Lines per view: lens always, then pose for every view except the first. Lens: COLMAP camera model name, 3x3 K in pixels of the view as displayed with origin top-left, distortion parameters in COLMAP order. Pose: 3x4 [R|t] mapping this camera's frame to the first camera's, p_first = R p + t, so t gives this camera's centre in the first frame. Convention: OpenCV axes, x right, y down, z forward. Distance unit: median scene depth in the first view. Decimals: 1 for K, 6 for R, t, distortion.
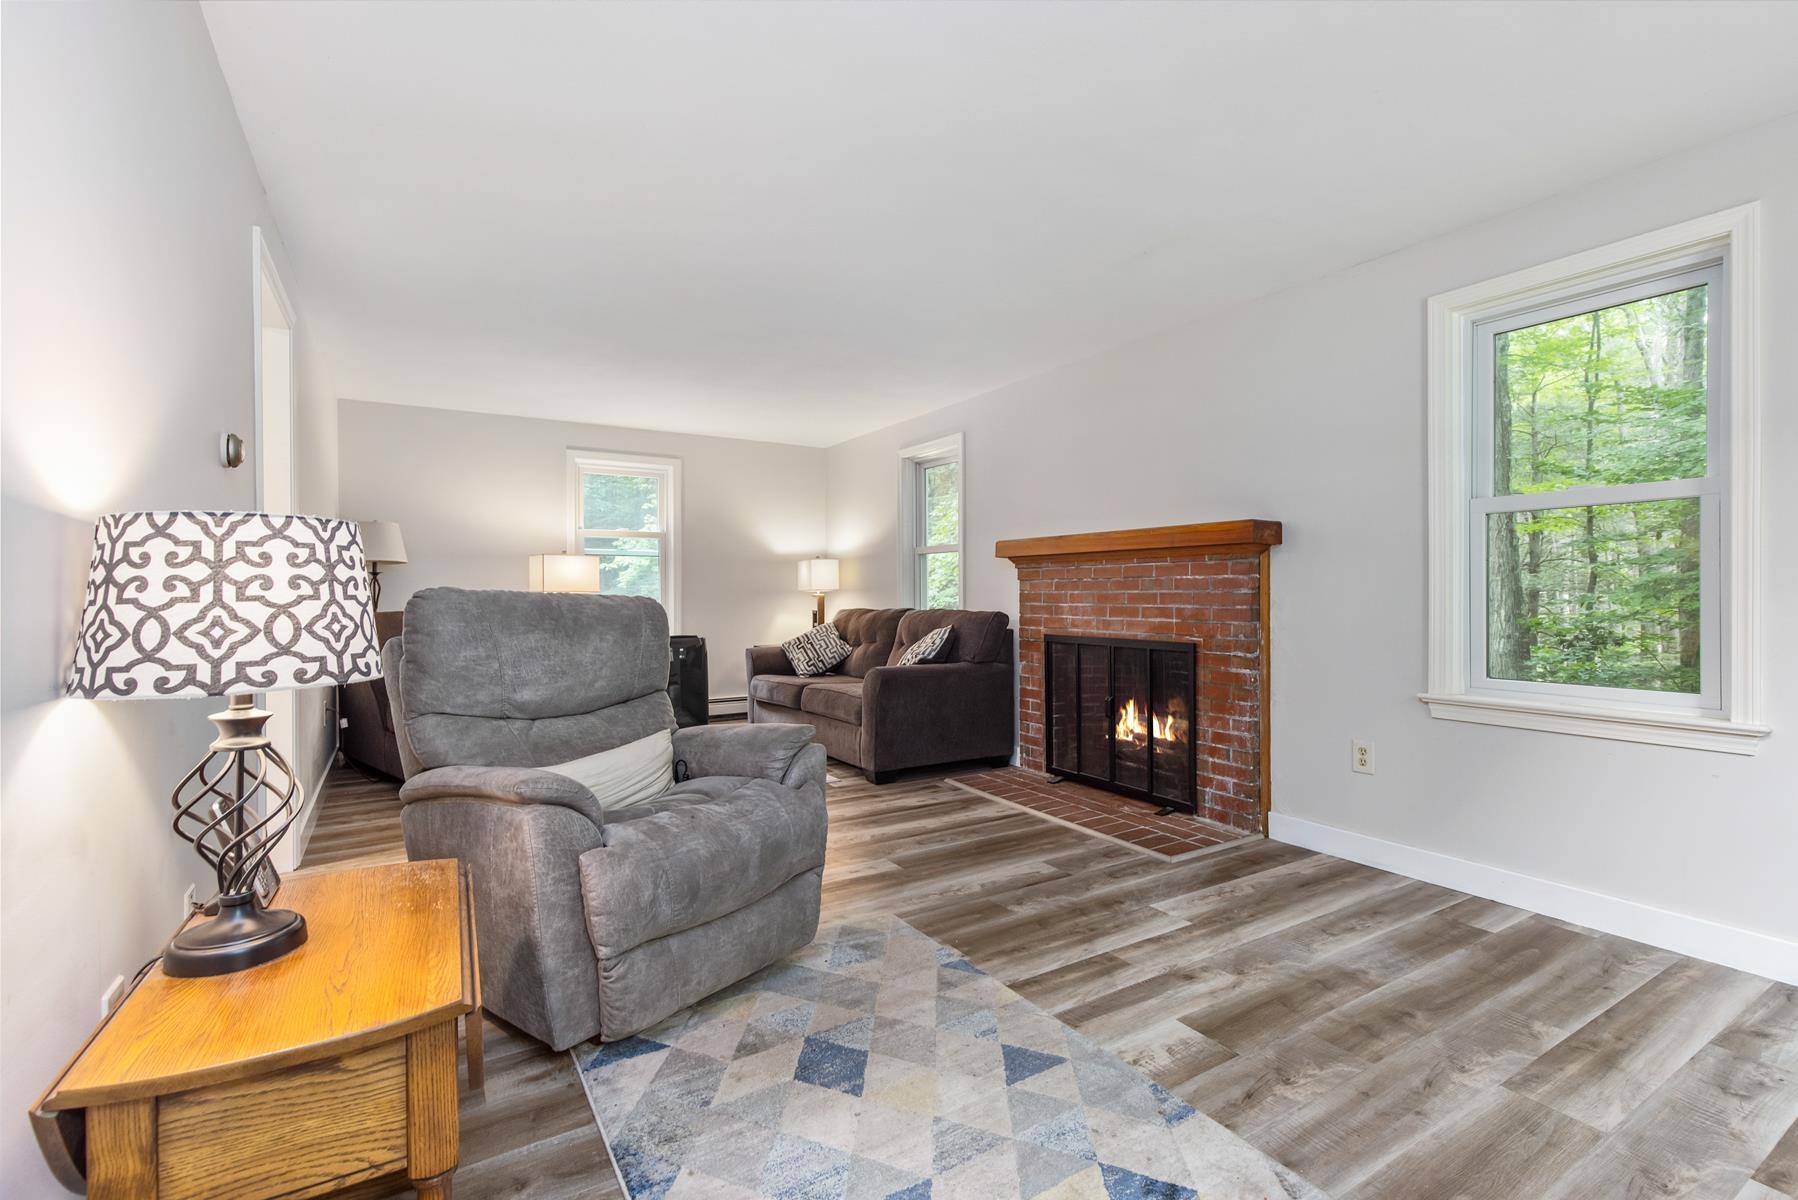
lens RADIAL K [[806.2, 0, 893.2], [0, 806.2, 596.5], [0, 0, 1]] dist [0.001079, -0.000157]
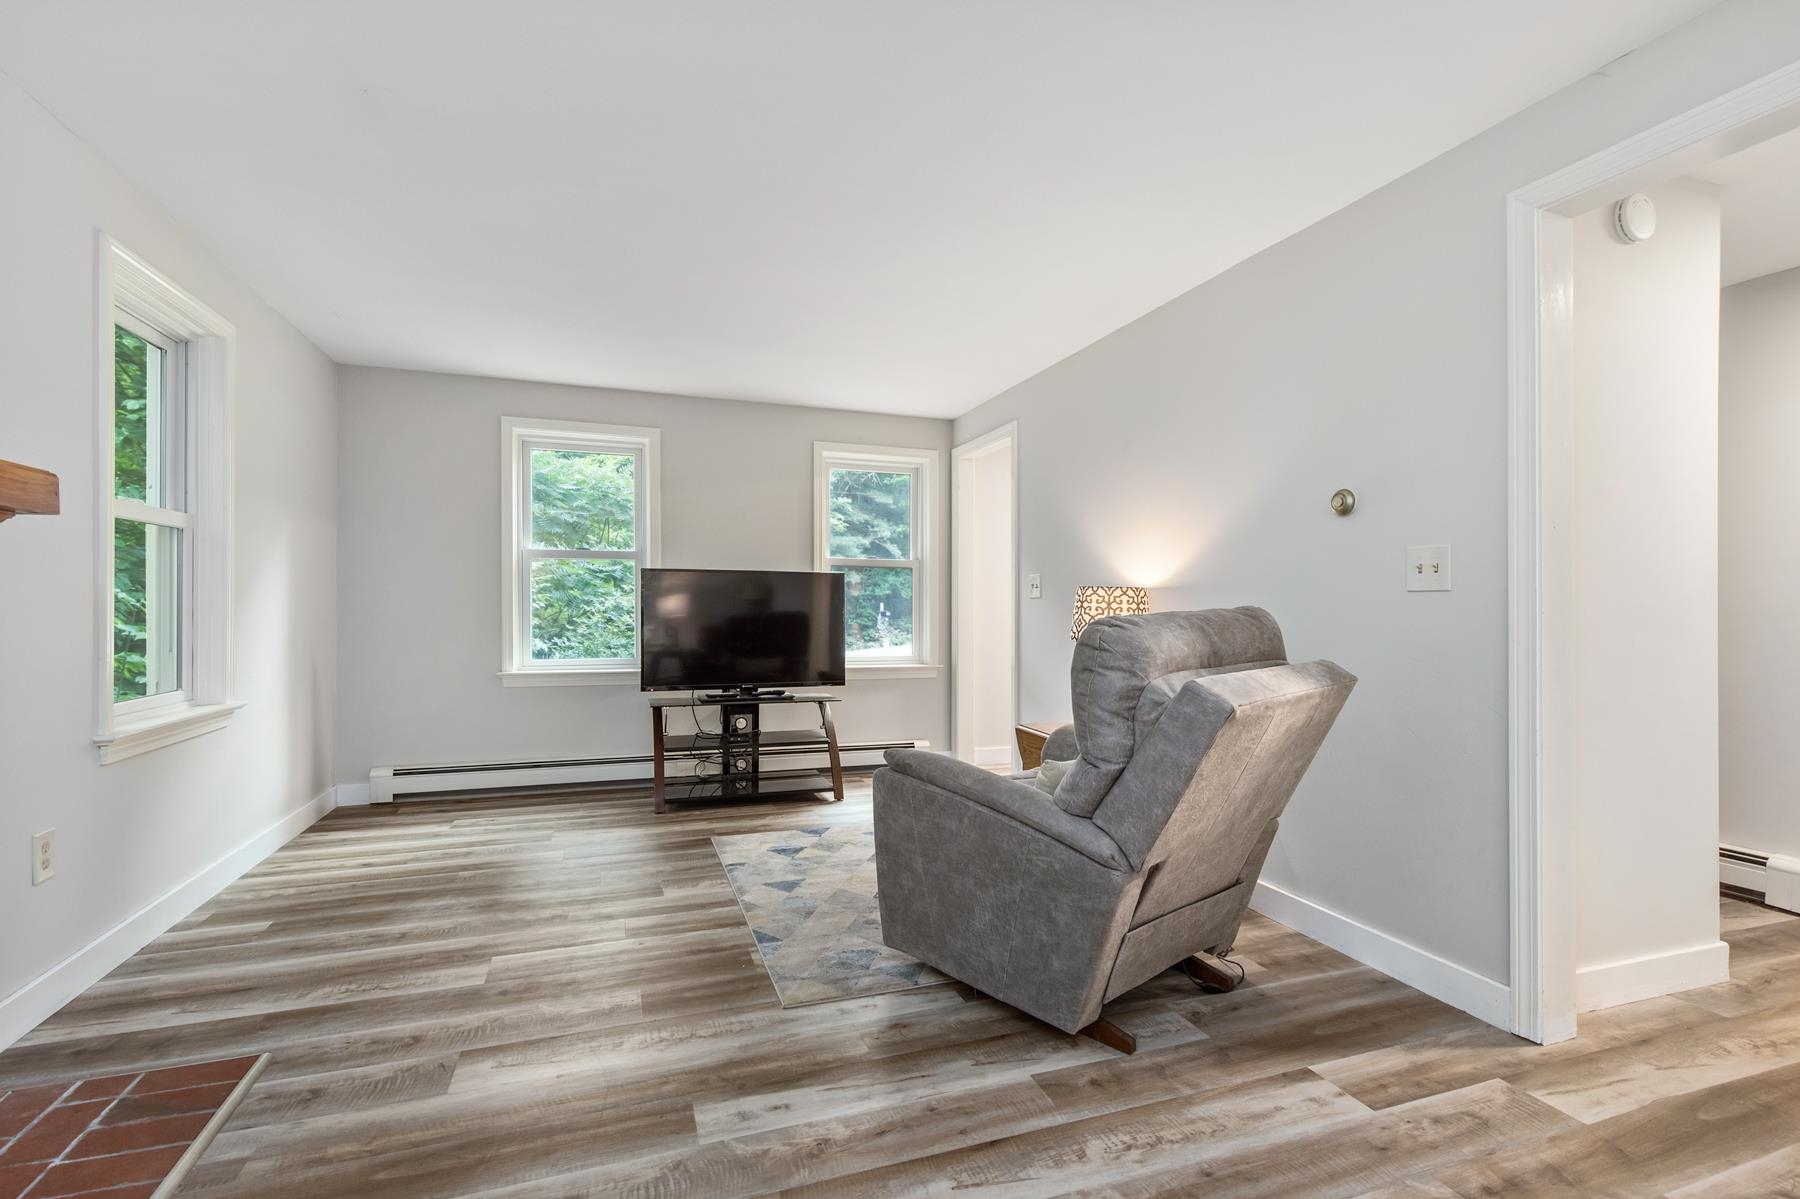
lens RADIAL K [[831.4, 0, 922.8], [0, 831.4, 605.9], [0, 0, 1]] dist [0.009296, -0.000677]
pose [[-0.985583, -0.004363, 0.169134, -0.252765], [-0.004218, 0.999990, 0.001215, -0.010789], [-0.169137, 0.000484, -0.985592, 1.622121]]
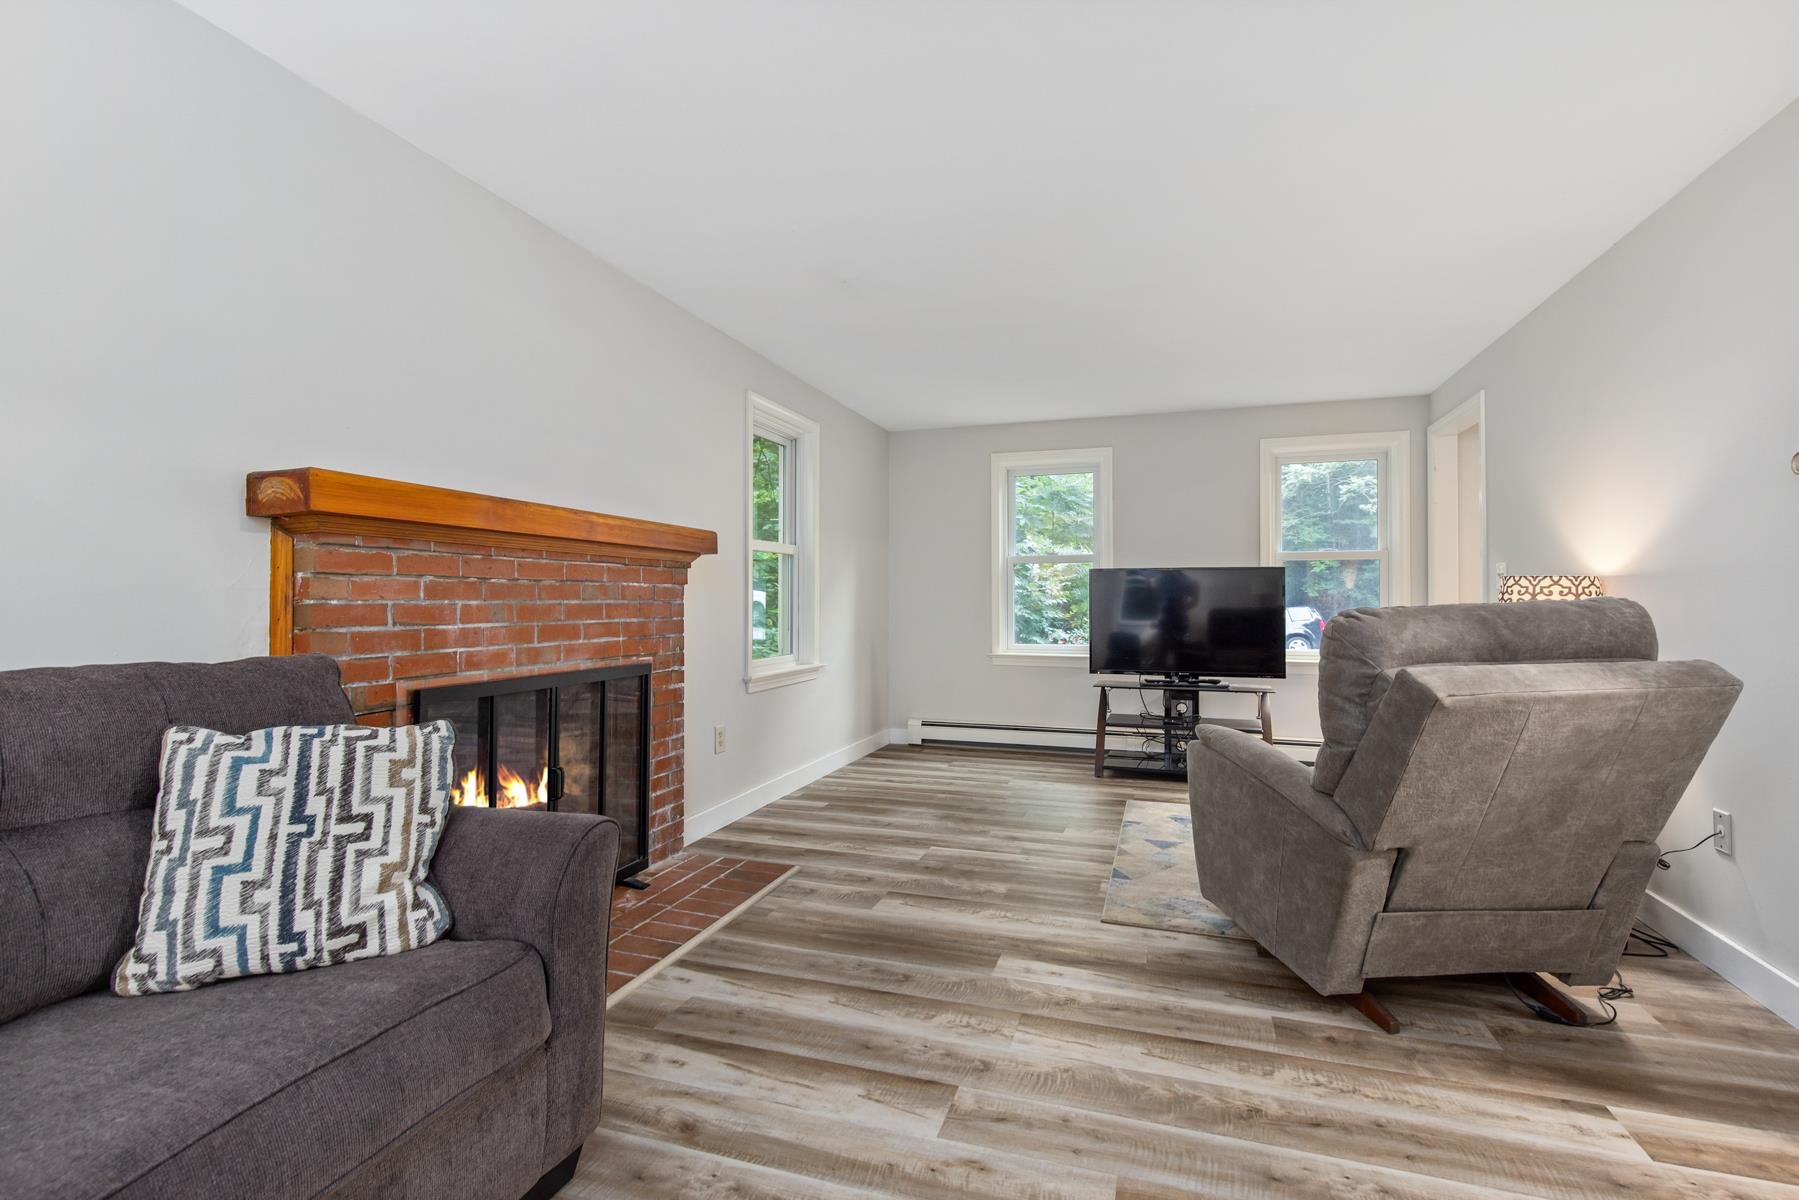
lens RADIAL K [[830.9, 0, 922.3], [0, 830.9, 606.4], [0, 0, 1]] dist [0.009296, -0.000677]
pose [[-0.676196, -0.004214, 0.736710, -0.560002], [0.002331, 0.999966, 0.007859, -0.009649], [-0.736718, 0.007032, -0.676163, 1.684519]]
